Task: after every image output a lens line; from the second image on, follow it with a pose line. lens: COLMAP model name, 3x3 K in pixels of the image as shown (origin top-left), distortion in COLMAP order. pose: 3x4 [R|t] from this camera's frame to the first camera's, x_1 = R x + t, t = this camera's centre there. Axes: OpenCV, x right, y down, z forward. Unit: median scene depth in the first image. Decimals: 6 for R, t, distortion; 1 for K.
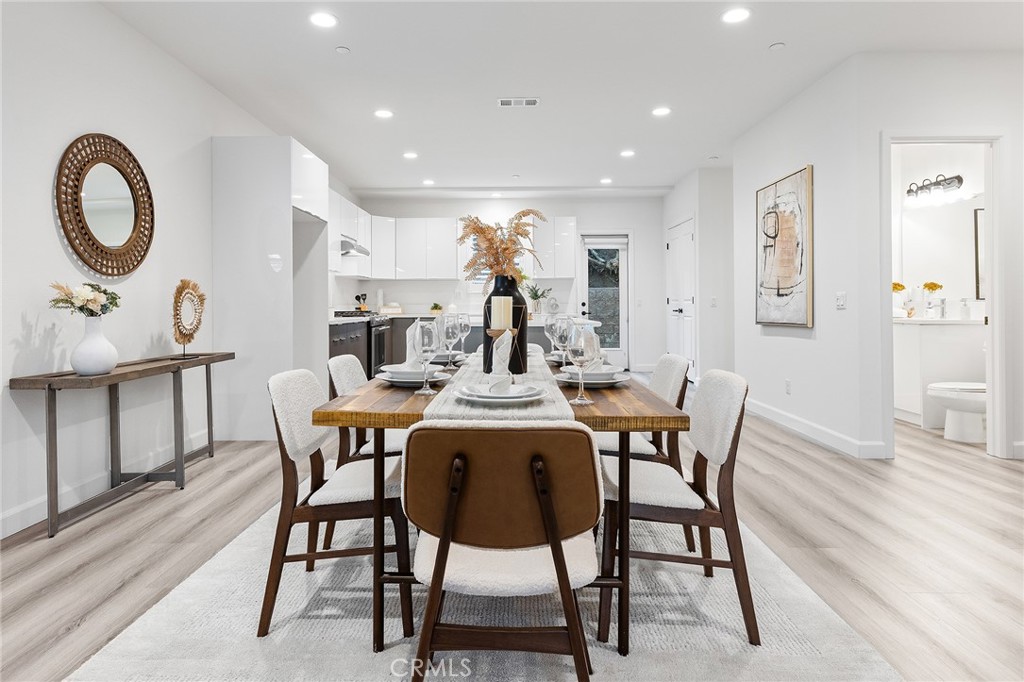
lens RADIAL K [[586.8, 0, 512.5], [0, 586.8, 301.2], [0, 0, 1]] dist [0.026607, 0.002314]
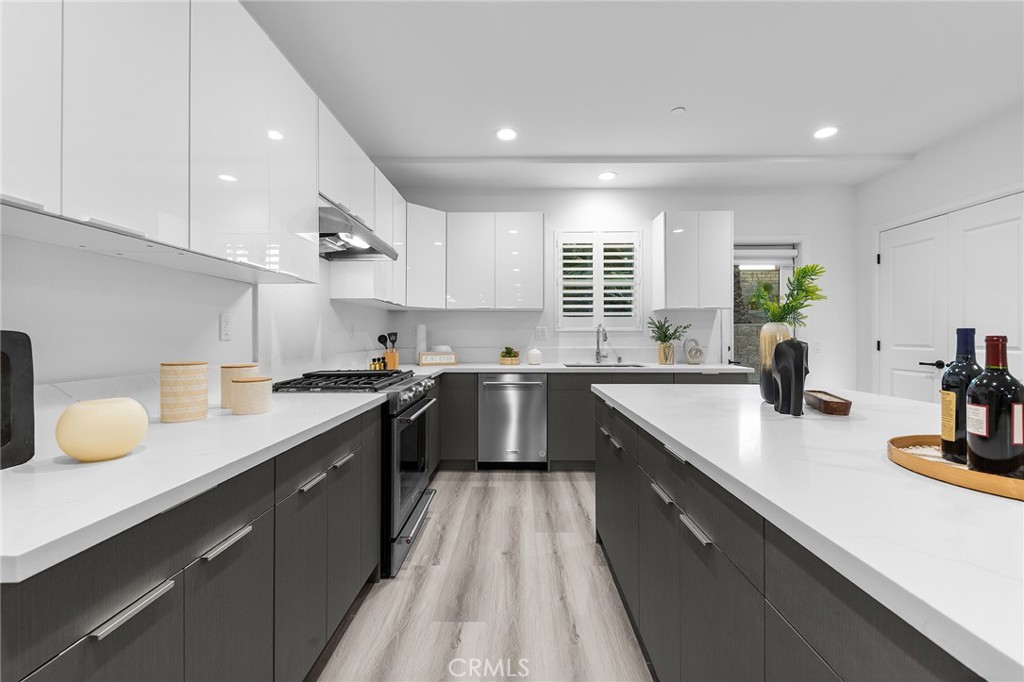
lens RADIAL K [[415.9, 0, 536.4], [0, 415.9, 335.8], [0, 0, 1]] dist [0.004714, -0.002372]
pose [[0.999832, 0.004009, 0.017886, -0.111019], [-0.004144, 0.999963, 0.007518, -0.012520], [-0.017855, -0.007591, 0.999812, 0.559418]]
